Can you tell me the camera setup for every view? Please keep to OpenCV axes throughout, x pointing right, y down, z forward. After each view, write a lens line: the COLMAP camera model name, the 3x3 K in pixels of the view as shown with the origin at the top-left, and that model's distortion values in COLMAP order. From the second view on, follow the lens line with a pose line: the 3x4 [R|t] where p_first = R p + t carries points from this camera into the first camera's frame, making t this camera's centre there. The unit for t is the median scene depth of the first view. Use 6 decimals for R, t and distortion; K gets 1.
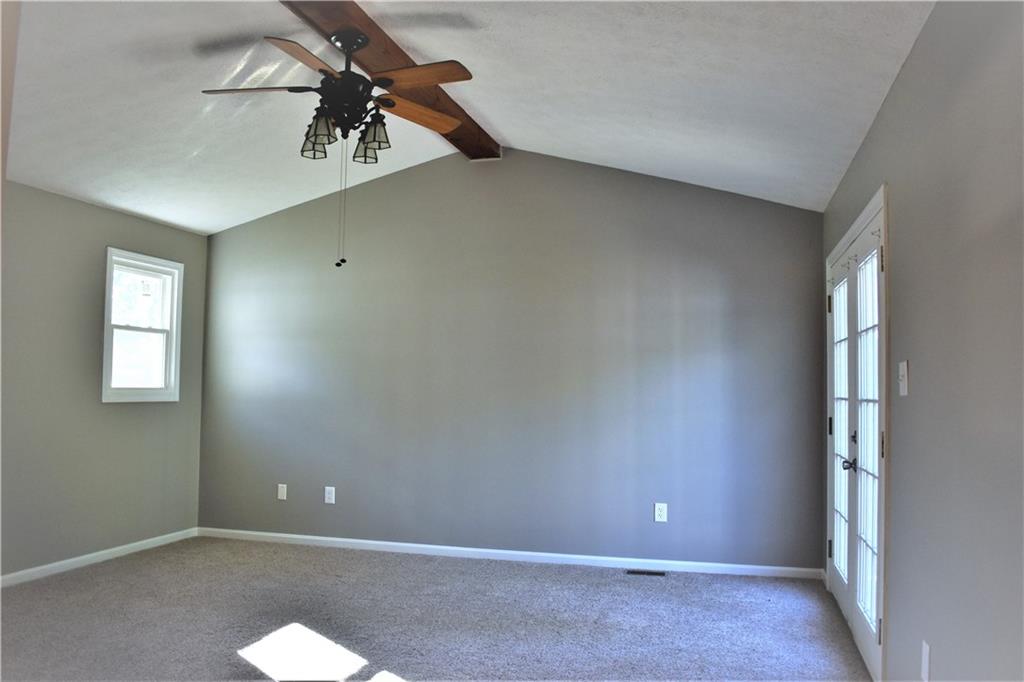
lens RADIAL K [[813.8, 0, 512.0], [0, 813.8, 341.0], [0, 0, 1]] dist [-0.080443, 0.003105]
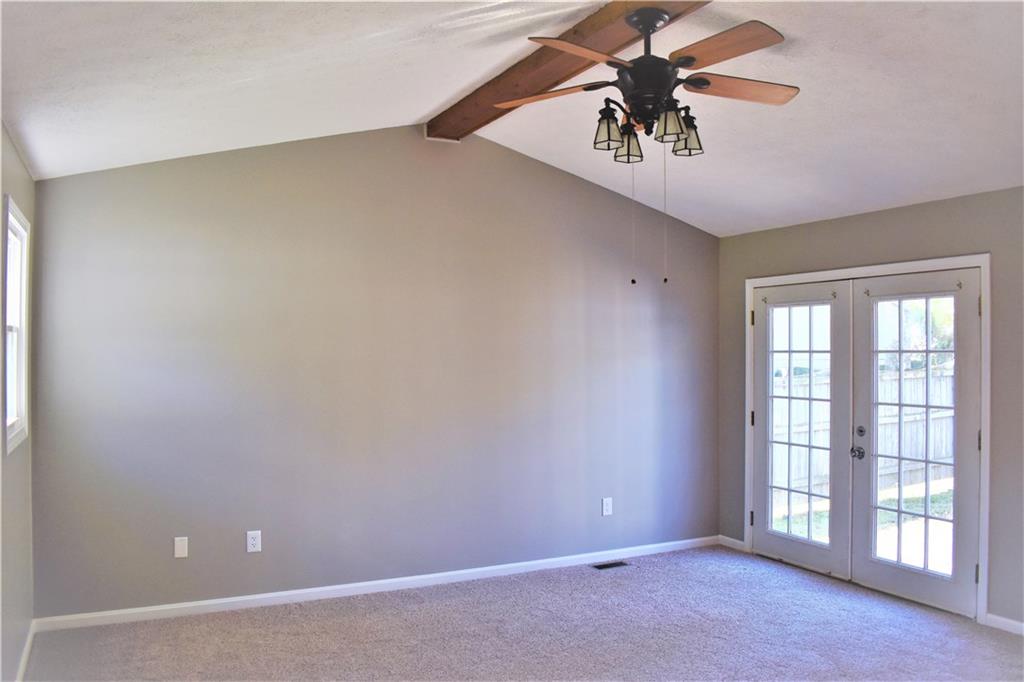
lens RADIAL K [[813.8, 0, 512.0], [0, 813.8, 341.0], [0, 0, 1]] dist [-0.080443, 0.003105]
pose [[0.748682, -0.006073, 0.662901, -0.639411], [-0.028373, 0.998748, 0.041193, -0.045894], [-0.662322, -0.049649, 0.747573, 0.317266]]
